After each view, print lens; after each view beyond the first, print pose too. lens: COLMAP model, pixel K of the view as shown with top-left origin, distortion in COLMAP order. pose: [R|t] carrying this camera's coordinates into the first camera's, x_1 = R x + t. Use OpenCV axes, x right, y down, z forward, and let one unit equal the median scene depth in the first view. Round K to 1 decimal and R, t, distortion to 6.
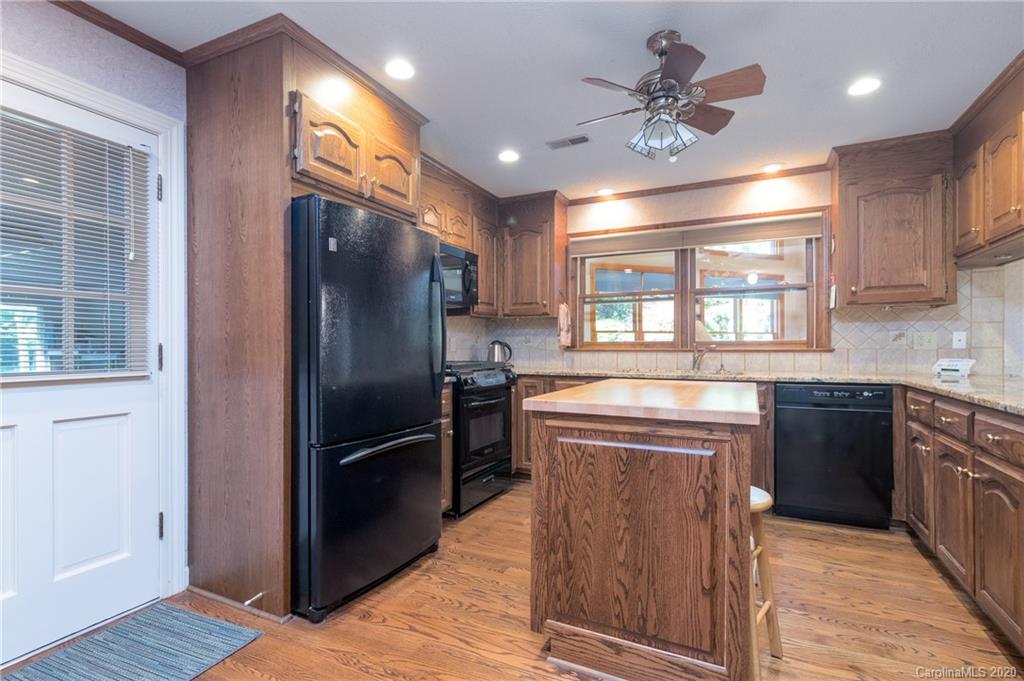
lens RADIAL K [[479.2, 0, 518.1], [0, 479.2, 344.5], [0, 0, 1]] dist [0.003488, 0.001313]
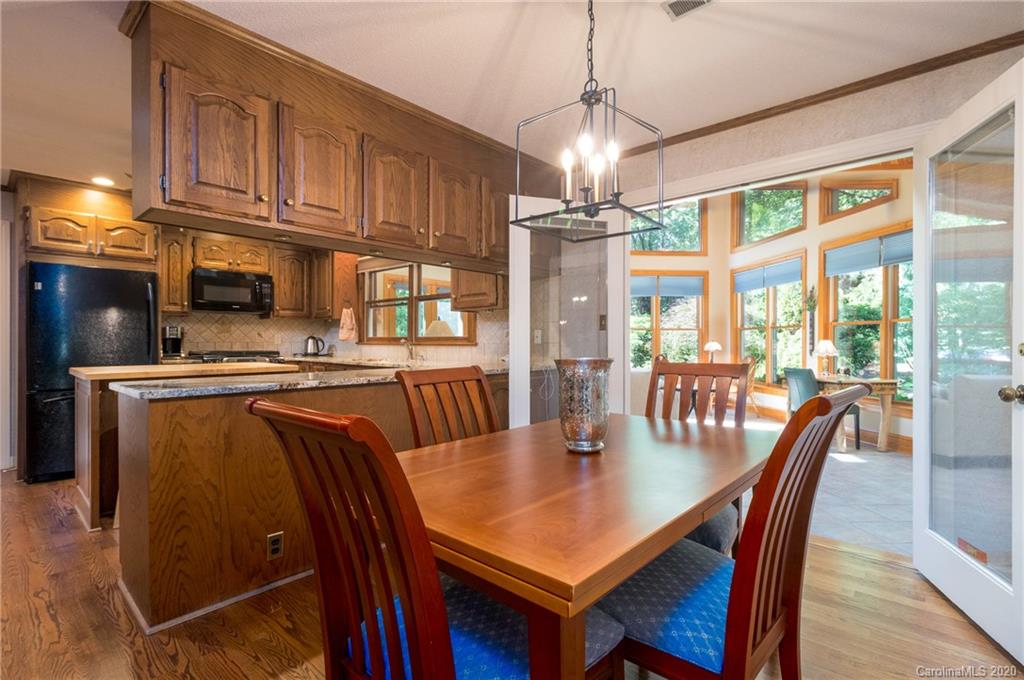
lens RADIAL K [[479.2, 0, 526.2], [0, 479.2, 341.0], [0, 0, 1]] dist [0.003488, 0.001313]
pose [[0.958928, 0.002586, -0.283639, 1.127138], [-0.001330, 0.999988, 0.004621, -0.002179], [0.283647, -0.004054, 0.958920, -0.155772]]
